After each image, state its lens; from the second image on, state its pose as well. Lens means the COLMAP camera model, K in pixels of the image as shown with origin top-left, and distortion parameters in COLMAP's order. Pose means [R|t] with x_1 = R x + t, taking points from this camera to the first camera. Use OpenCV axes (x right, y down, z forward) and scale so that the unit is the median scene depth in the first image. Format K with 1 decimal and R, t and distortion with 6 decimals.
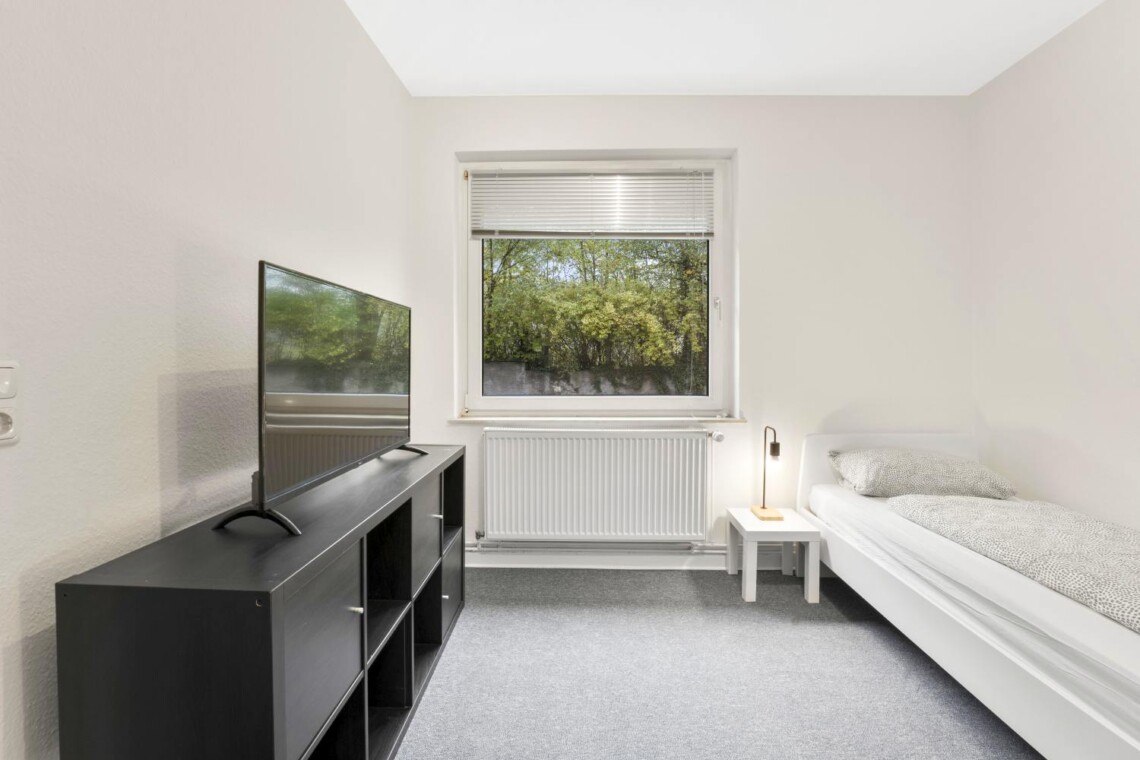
lens RADIAL K [[499.1, 0, 567.8], [0, 499.1, 375.8], [0, 0, 1]] dist [-0.002863, 0.000199]
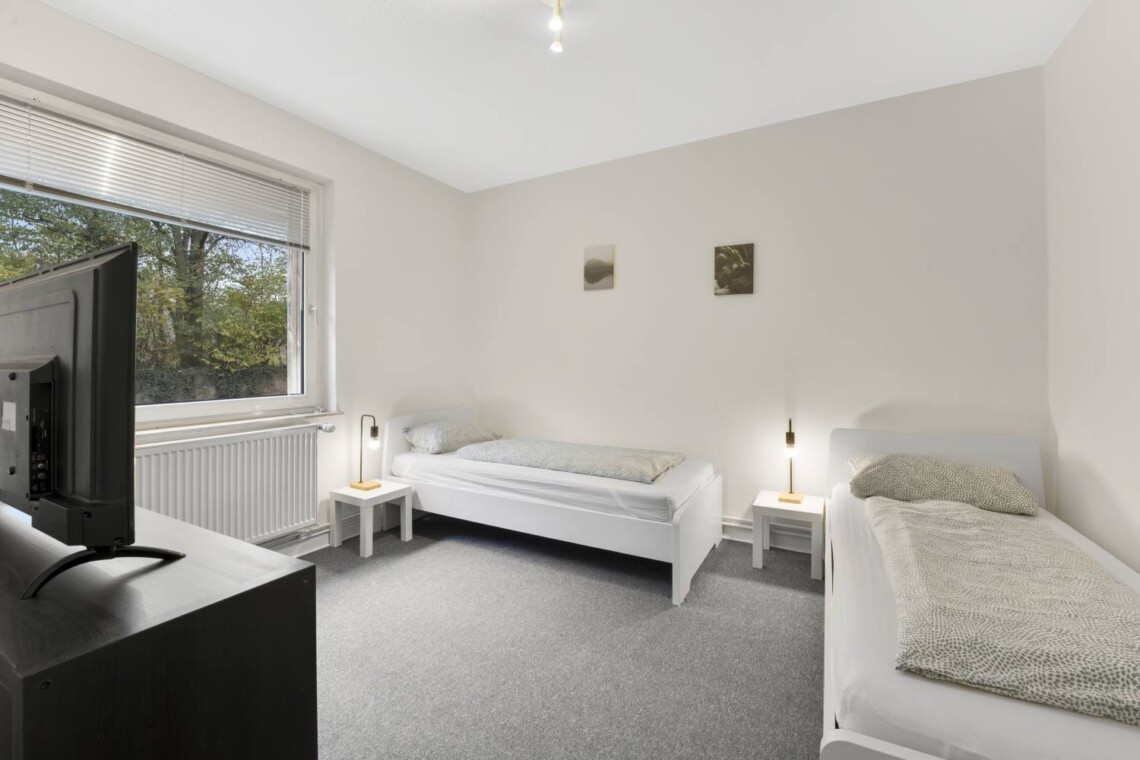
lens RADIAL K [[477.0, 0, 568.6], [0, 477.0, 373.5], [0, 0, 1]] dist [-0.002138, 0.000308]
pose [[0.467449, -0.025721, 0.883646, -0.400138], [0.032402, 0.999403, 0.011950, 0.001354], [-0.883426, 0.023046, 0.468004, -0.000823]]
